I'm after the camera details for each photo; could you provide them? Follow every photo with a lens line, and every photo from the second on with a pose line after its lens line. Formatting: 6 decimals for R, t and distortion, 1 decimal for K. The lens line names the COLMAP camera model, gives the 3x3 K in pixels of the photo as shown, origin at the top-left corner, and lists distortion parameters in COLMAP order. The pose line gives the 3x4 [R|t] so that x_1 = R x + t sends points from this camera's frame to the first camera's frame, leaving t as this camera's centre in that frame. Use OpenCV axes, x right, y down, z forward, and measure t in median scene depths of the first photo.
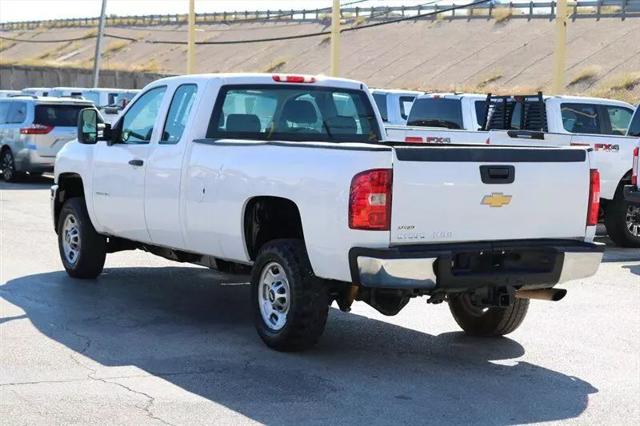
lens RADIAL K [[1367.8, 0, 320.0], [0, 1367.8, 213.0], [0, 0, 1]] dist [0.025163, -0.232813]
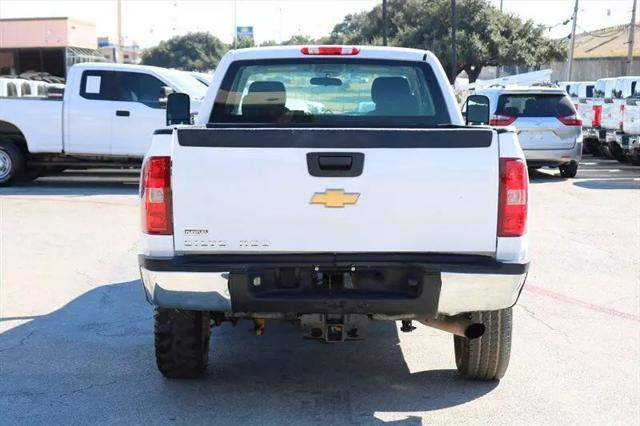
lens RADIAL K [[1367.8, 0, 320.0], [0, 1367.8, 213.0], [0, 0, 1]] dist [0.025163, -0.232813]
pose [[0.865914, 0.020563, -0.499770, 0.487650], [-0.018785, 0.999787, 0.008588, -0.007816], [0.499840, 0.001952, 0.866116, 0.342104]]
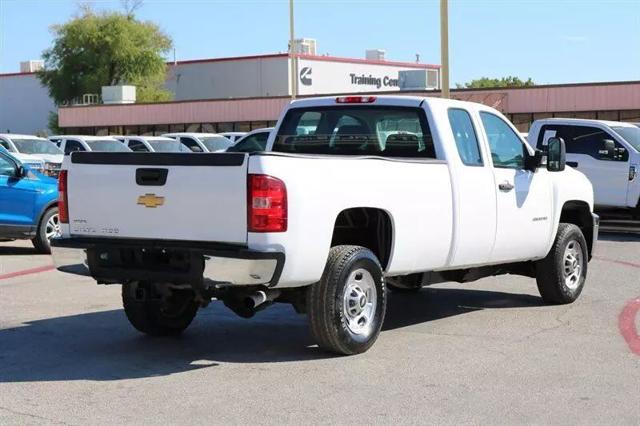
lens RADIAL K [[1367.8, 0, 320.0], [0, 1367.8, 213.0], [0, 0, 1]] dist [0.025163, -0.232813]
pose [[0.463309, 0.015839, -0.886055, 1.115175], [-0.061696, 0.997991, -0.014420, 0.007065], [0.884046, 0.061347, 0.463356, 0.612642]]
